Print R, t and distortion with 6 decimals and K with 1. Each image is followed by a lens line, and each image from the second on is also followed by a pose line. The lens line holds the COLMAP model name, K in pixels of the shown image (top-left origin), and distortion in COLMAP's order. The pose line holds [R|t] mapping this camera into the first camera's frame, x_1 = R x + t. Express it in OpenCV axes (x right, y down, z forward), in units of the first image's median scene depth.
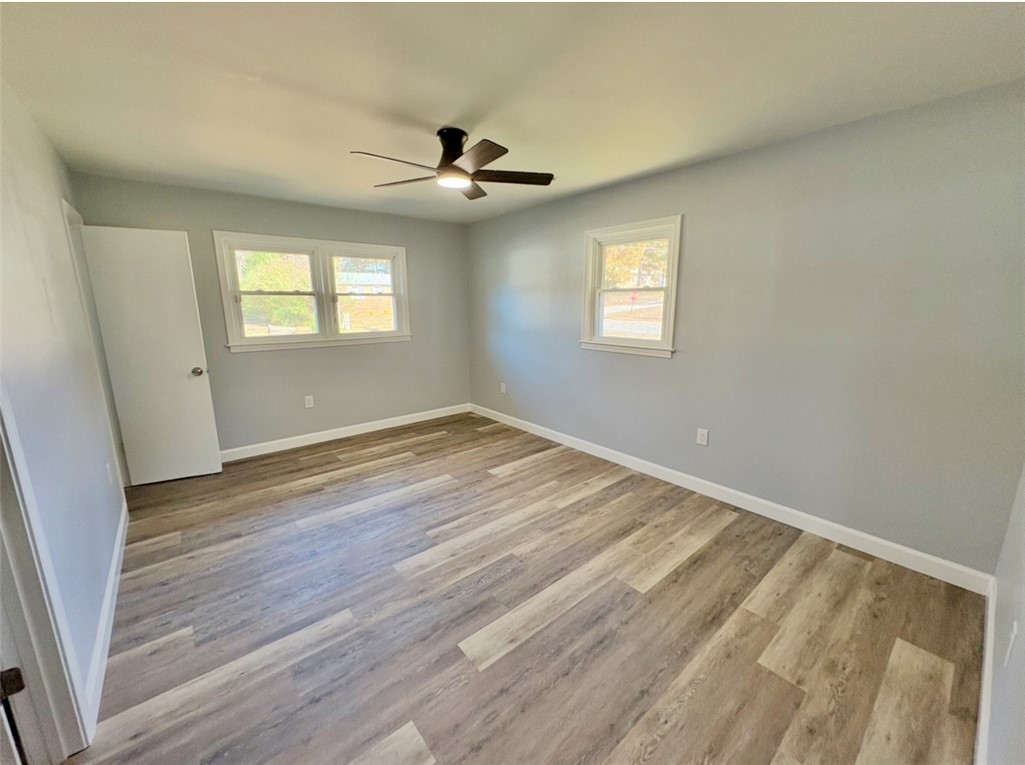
lens RADIAL K [[406.4, 0, 512.5], [0, 406.4, 382.5], [0, 0, 1]] dist [0.002013, 0.000821]
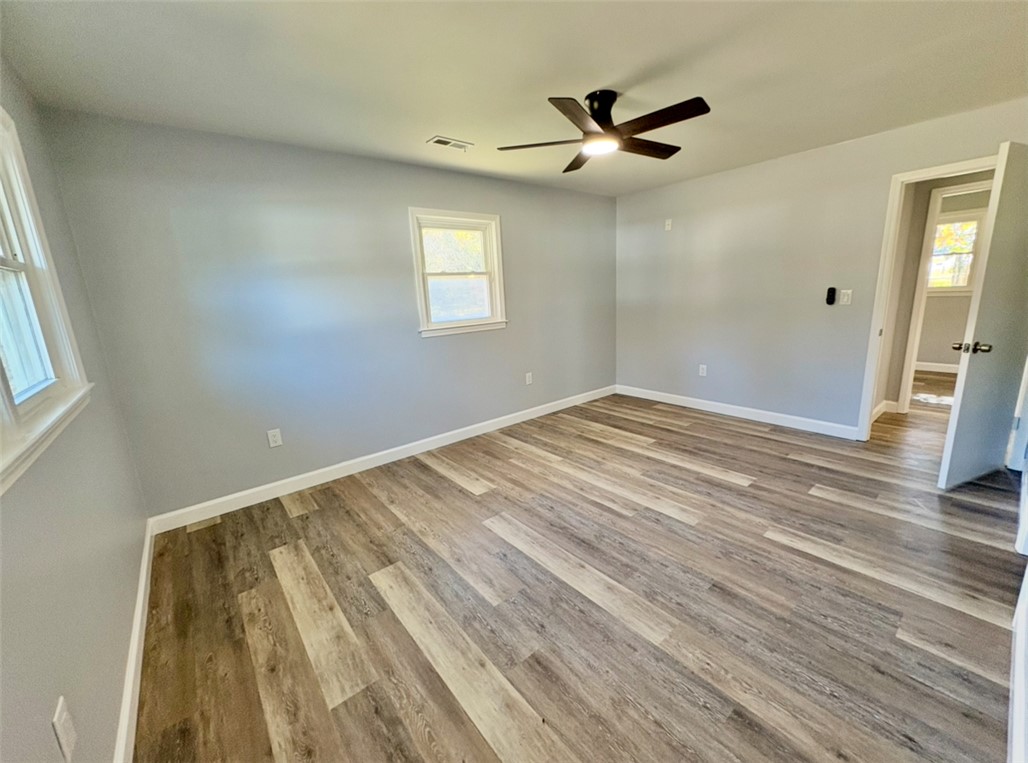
lens RADIAL K [[407.6, 0, 514.0], [0, 407.6, 381.5], [0, 0, 1]] dist [0.002013, 0.000821]
pose [[0.011487, -0.214001, 0.976766, -0.915525], [0.243603, 0.947998, 0.204834, -0.158612], [-0.969807, 0.235590, 0.063021, 0.964507]]
